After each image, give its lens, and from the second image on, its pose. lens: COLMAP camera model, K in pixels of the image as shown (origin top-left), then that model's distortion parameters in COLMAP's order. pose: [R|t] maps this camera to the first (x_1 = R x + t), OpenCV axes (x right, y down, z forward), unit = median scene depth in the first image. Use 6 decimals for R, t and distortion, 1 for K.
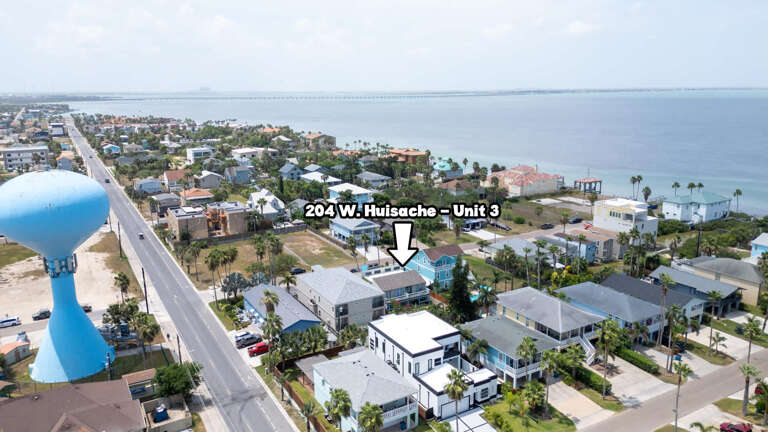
lens RADIAL K [[548.6, 0, 384.0], [0, 548.6, 216.0], [0, 0, 1]] dist [0.093565, -0.110241]
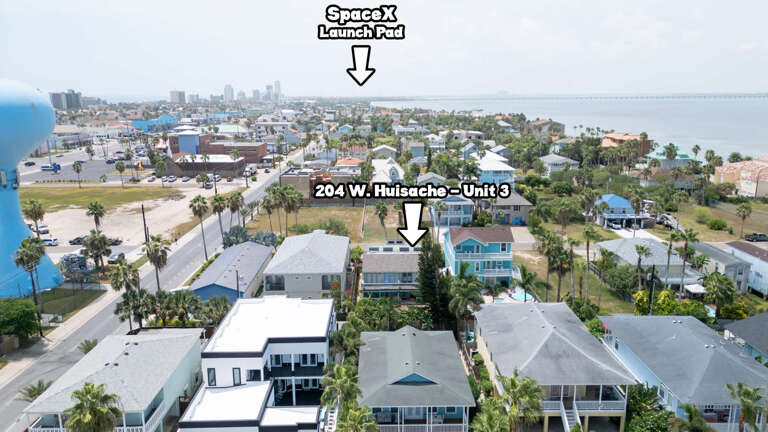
lens RADIAL K [[537.0, 0, 386.6], [0, 537.0, 216.6], [0, 0, 1]] dist [0.085141, -0.096654]
pose [[0.870231, 0.112361, -0.479659, 0.339894], [-0.112762, 0.993225, 0.028084, 0.038413], [0.479565, 0.029648, 0.877006, 0.370443]]
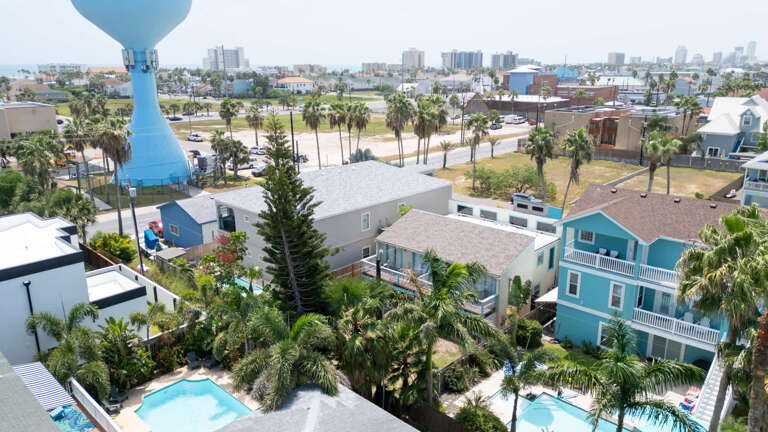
lens RADIAL K [[537.0, 0, 386.6], [0, 537.0, 216.6], [0, 0, 1]] dist [0.085141, -0.096654]
pose [[0.279867, 0.265606, -0.922566, 0.312709], [-0.213493, 0.954123, 0.209927, 0.042632], [0.936000, 0.138210, 0.323733, 0.841371]]
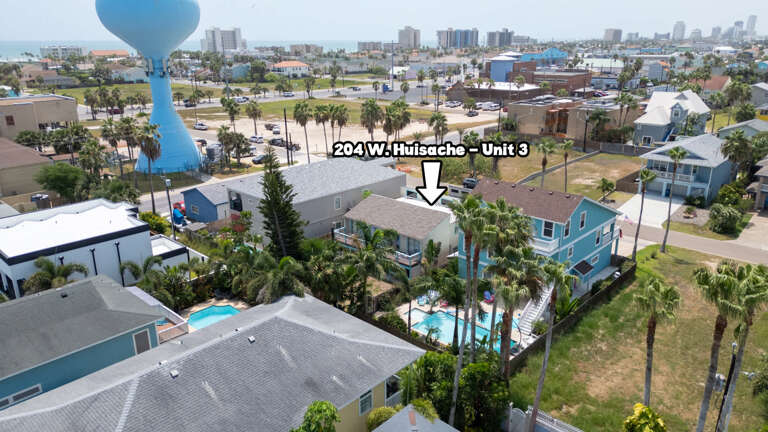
lens RADIAL K [[537.0, 0, 386.6], [0, 537.0, 216.6], [0, 0, 1]] dist [0.085141, -0.096654]
pose [[0.282357, 0.302818, -0.910261, 0.446034], [-0.209732, 0.945403, 0.249451, 0.002701], [0.936102, 0.120477, 0.330452, 0.825483]]
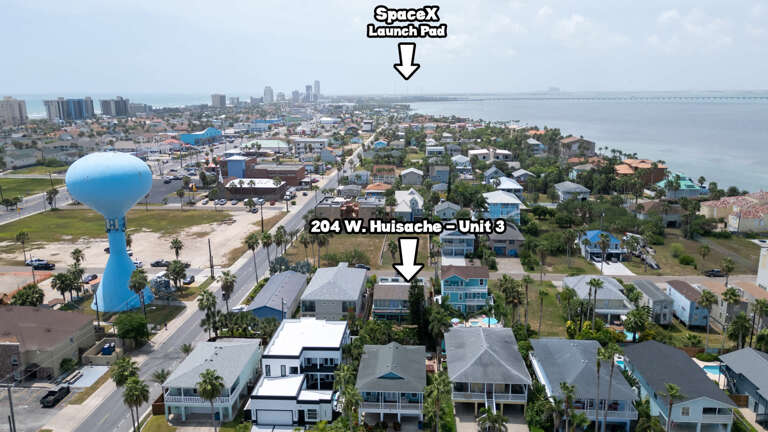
lens RADIAL K [[561.5, 0, 386.0], [0, 561.5, 216.4], [0, 0, 1]] dist [0.093085, -0.123877]
pose [[0.830620, 0.123050, -0.543074, 0.511063], [-0.125861, 0.991527, 0.032159, -0.040286], [0.542430, 0.041640, 0.839069, 0.163534]]
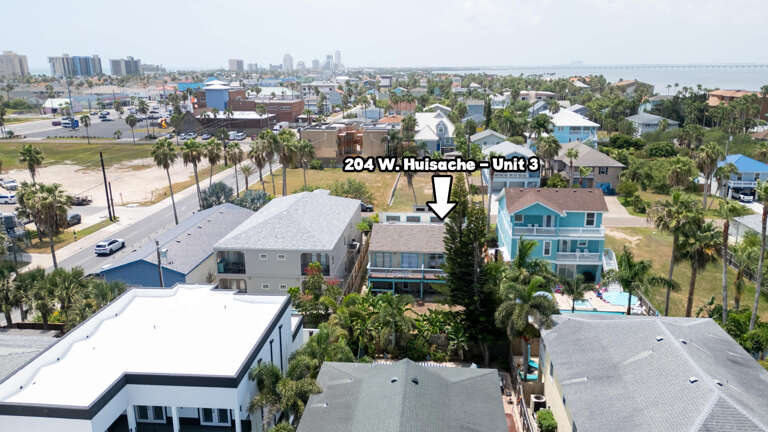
lens RADIAL K [[548.6, 0, 384.0], [0, 548.6, 216.0], [0, 0, 1]] dist [0.093565, -0.110241]
pose [[0.807207, 0.155932, -0.569300, 0.265019], [-0.131403, 0.987744, 0.084229, 0.061235], [0.575457, 0.006818, 0.817804, 0.580959]]
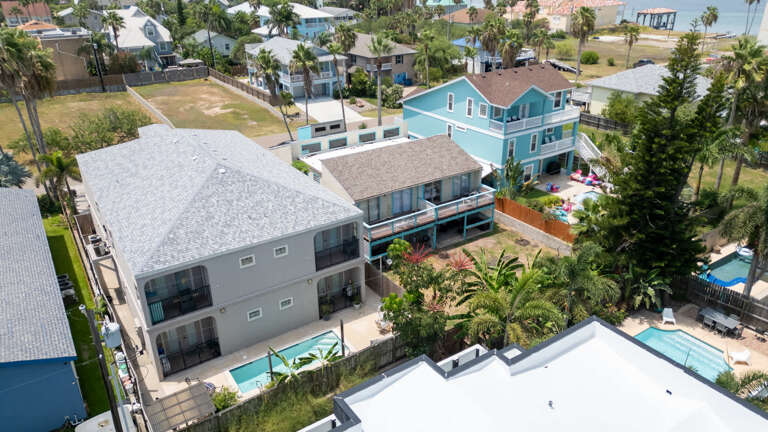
lens RADIAL K [[537.0, 0, 386.6], [0, 537.0, 216.6], [0, 0, 1]] dist [0.085141, -0.096654]
pose [[0.998215, -0.028654, 0.052397, -0.000139], [0.017531, 0.979315, 0.201580, 0.081231], [-0.057089, -0.200301, 0.978070, 0.668591]]
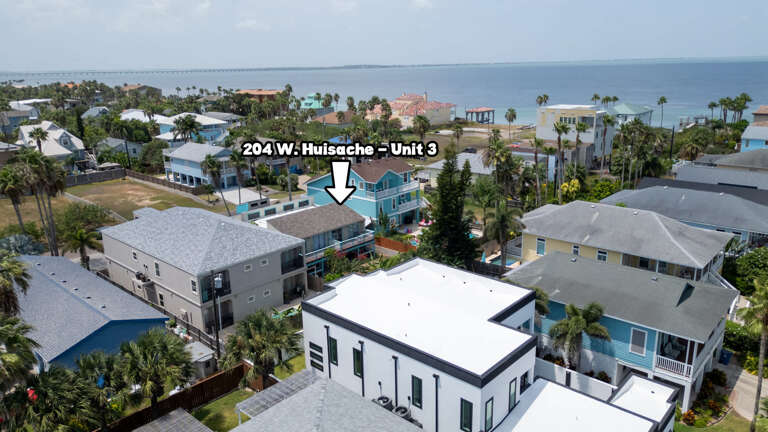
lens RADIAL K [[537.0, 0, 386.6], [0, 537.0, 216.6], [0, 0, 1]] dist [0.085141, -0.096654]
pose [[0.954626, -0.091588, 0.283376, -0.055037], [0.079158, 0.995342, 0.055035, 0.088978], [-0.287096, -0.030106, 0.957429, 0.472202]]
